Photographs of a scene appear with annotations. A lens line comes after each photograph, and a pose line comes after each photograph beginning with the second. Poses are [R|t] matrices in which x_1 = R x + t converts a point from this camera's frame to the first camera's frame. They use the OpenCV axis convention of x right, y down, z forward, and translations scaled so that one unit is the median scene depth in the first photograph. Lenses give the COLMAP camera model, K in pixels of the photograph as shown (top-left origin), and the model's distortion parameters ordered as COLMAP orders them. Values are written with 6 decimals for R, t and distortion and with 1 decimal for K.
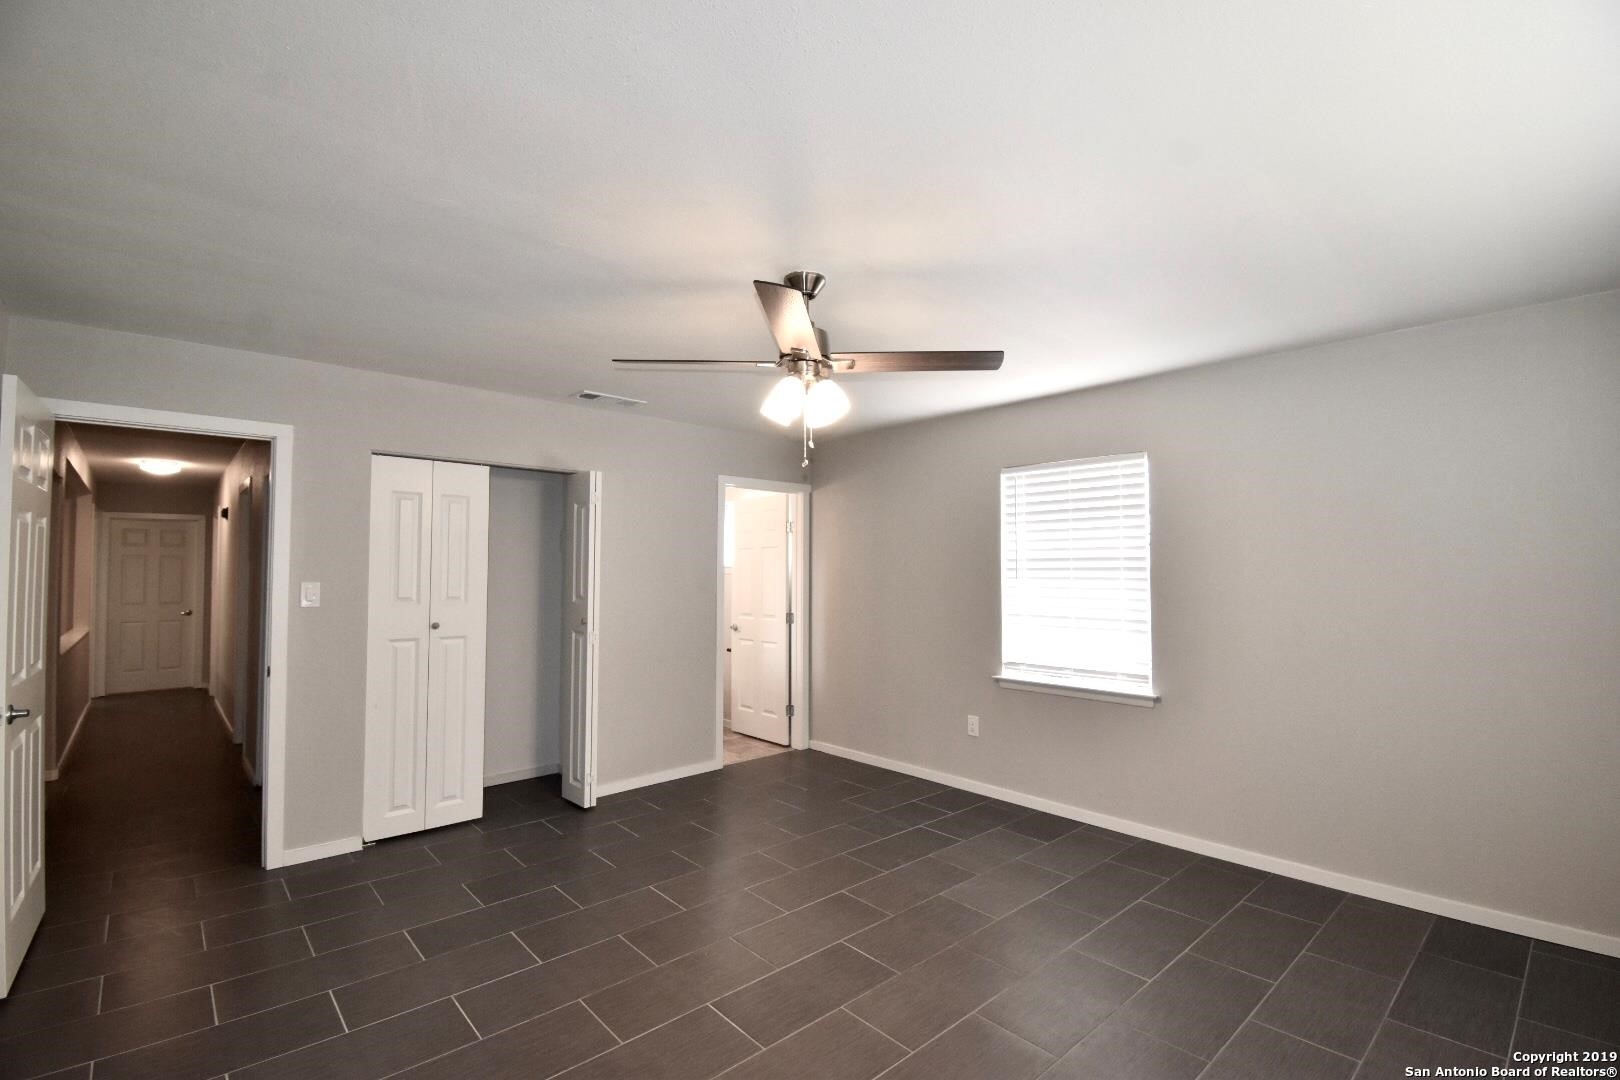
lens RADIAL K [[726.0, 0, 810.7], [0, 726.0, 549.9], [0, 0, 1]] dist [-0.002779, -0.000493]
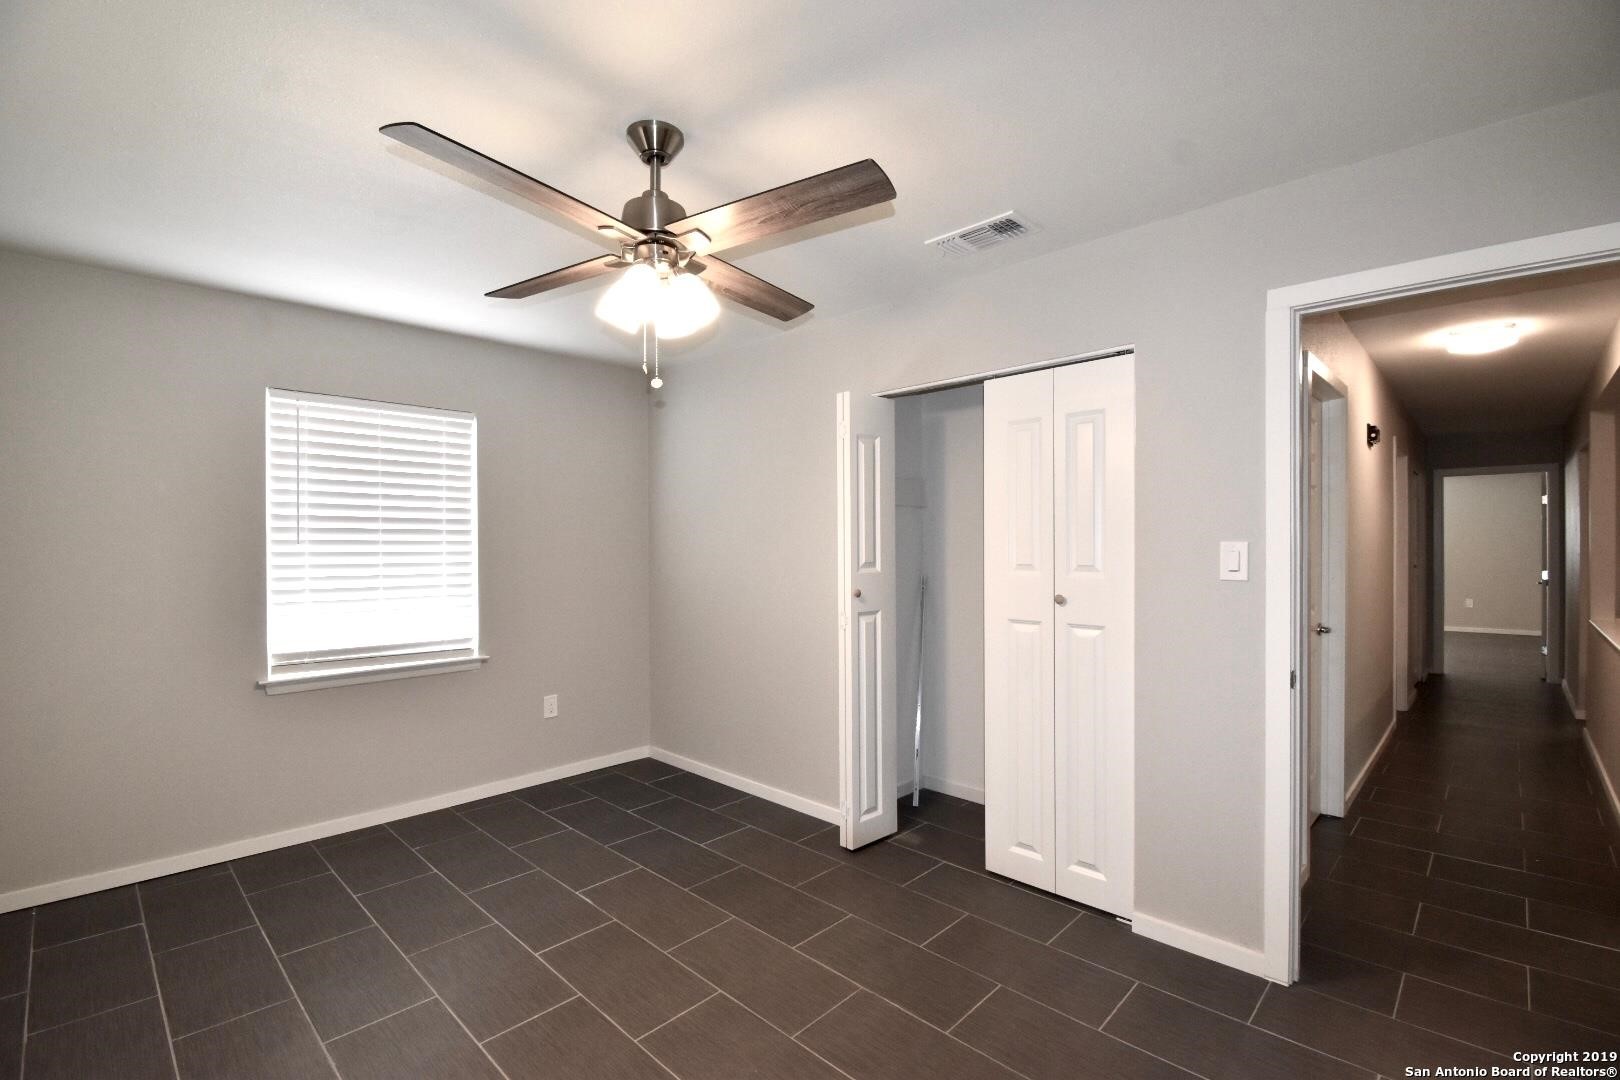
lens RADIAL K [[726.0, 0, 810.7], [0, 726.0, 549.9], [0, 0, 1]] dist [-0.002779, -0.000493]
pose [[-0.063663, -0.012092, 0.997898, -0.552871], [-0.029685, 0.999507, 0.010217, 0.026659], [-0.997530, -0.028972, -0.063991, 0.592848]]
